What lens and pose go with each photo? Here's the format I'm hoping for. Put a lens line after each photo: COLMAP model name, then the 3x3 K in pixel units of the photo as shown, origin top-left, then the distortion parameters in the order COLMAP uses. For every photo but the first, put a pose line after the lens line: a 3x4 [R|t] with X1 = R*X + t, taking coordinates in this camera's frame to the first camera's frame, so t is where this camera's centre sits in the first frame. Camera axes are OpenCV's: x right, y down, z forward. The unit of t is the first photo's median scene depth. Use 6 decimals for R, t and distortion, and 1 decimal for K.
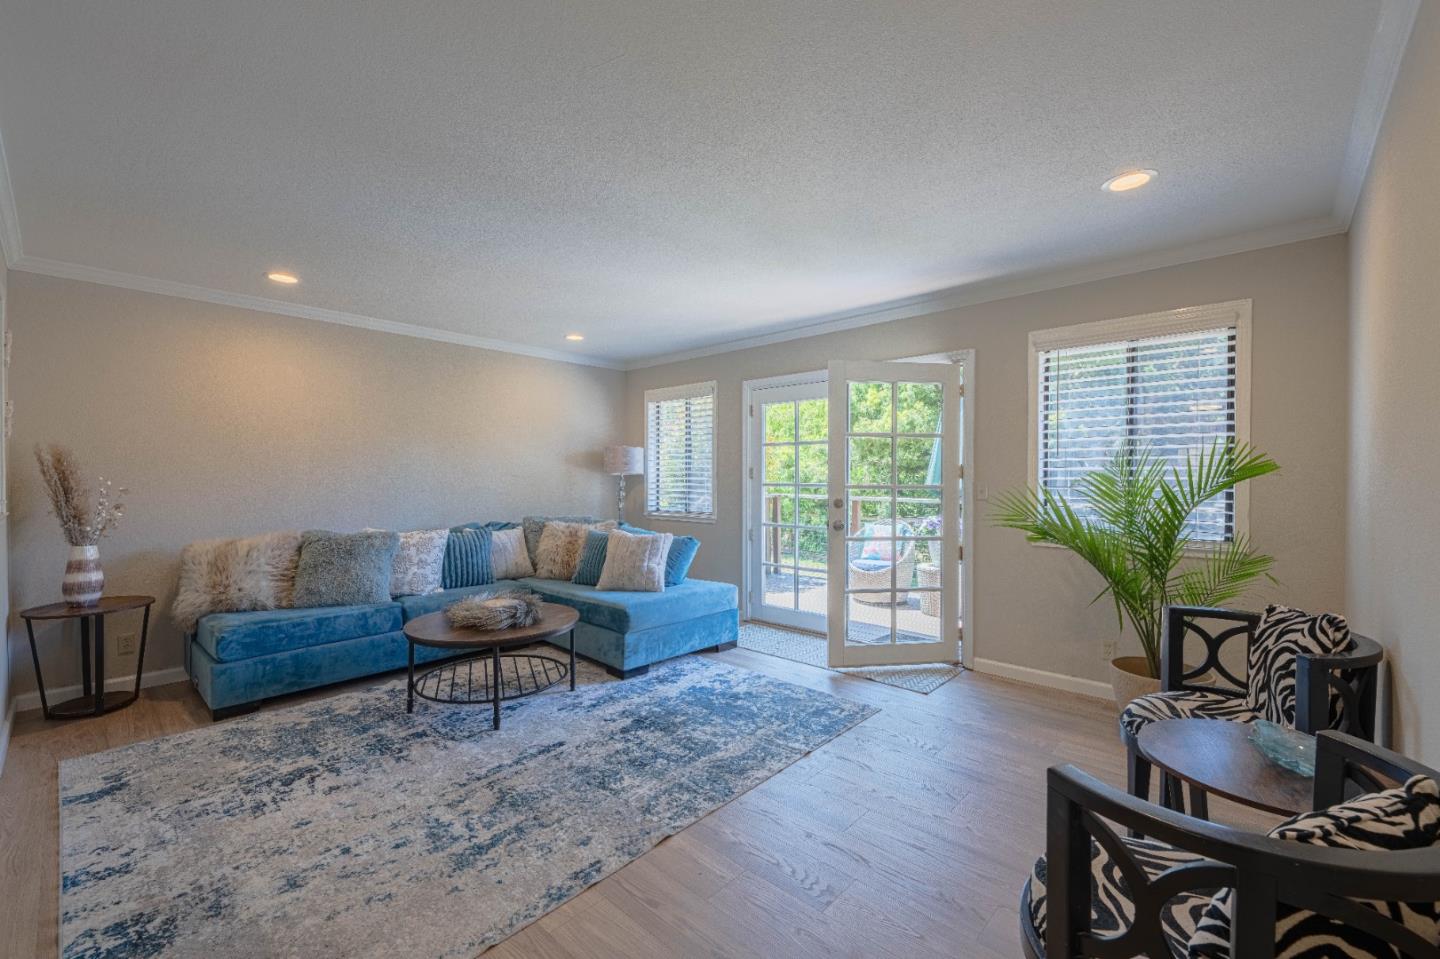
lens RADIAL K [[617.5, 0, 733.8], [0, 617.5, 478.1], [0, 0, 1]] dist [0.010696, -0.000457]
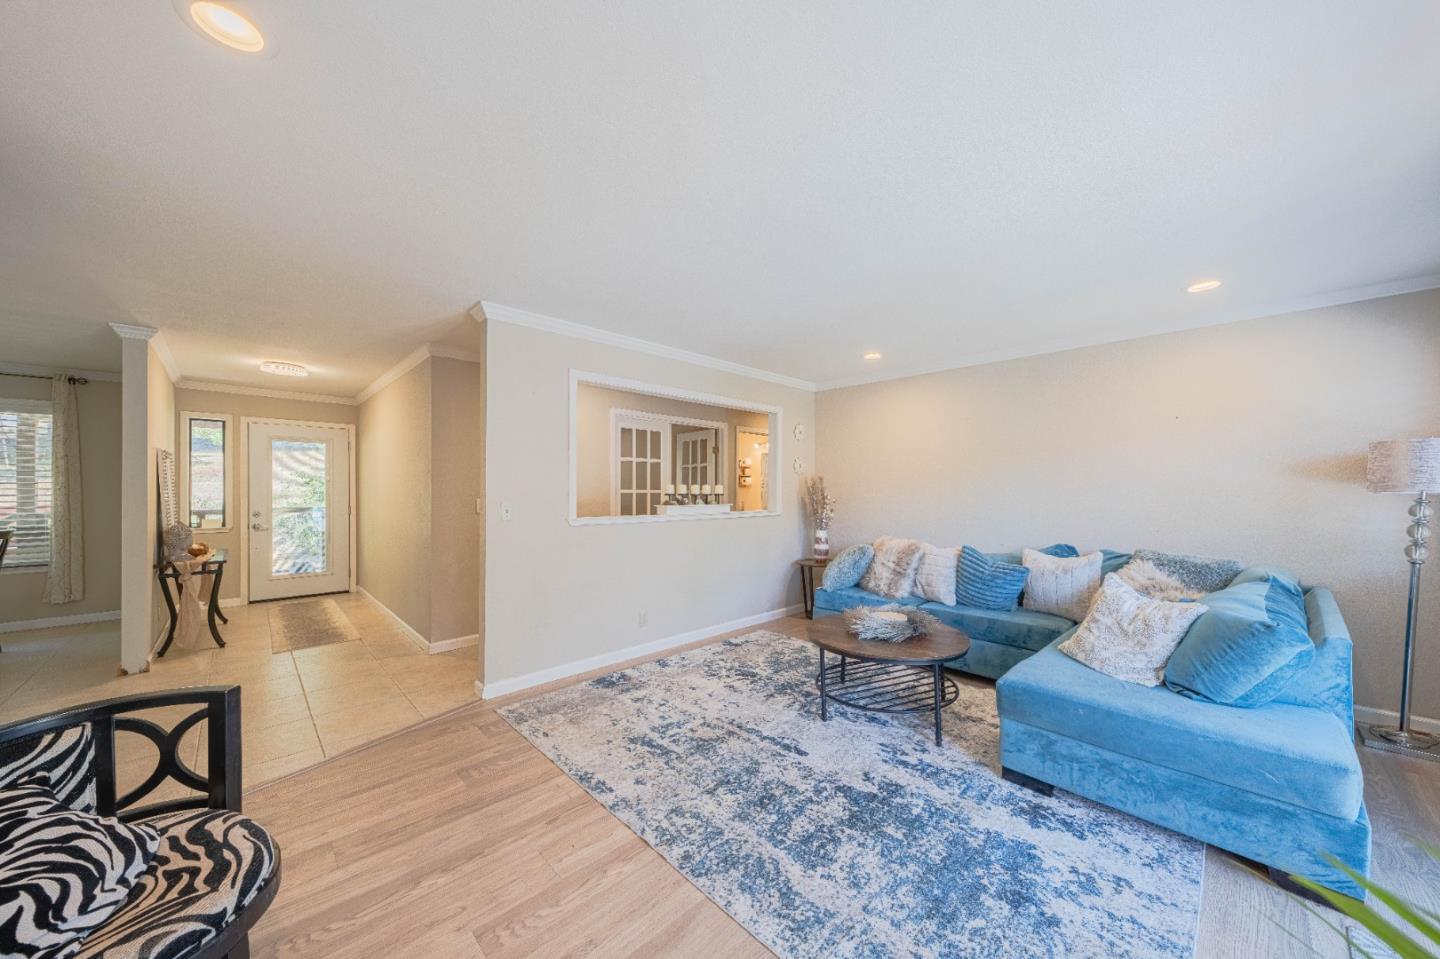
lens RADIAL K [[518.3, 0, 722.1], [0, 518.3, 485.7], [0, 0, 1]] dist [-0.001722, -0.000627]
pose [[-0.112817, -0.010285, -0.993563, 0.578757], [-0.006061, 0.999935, -0.009662, -0.008521], [0.993597, 0.004932, -0.112872, 0.928135]]
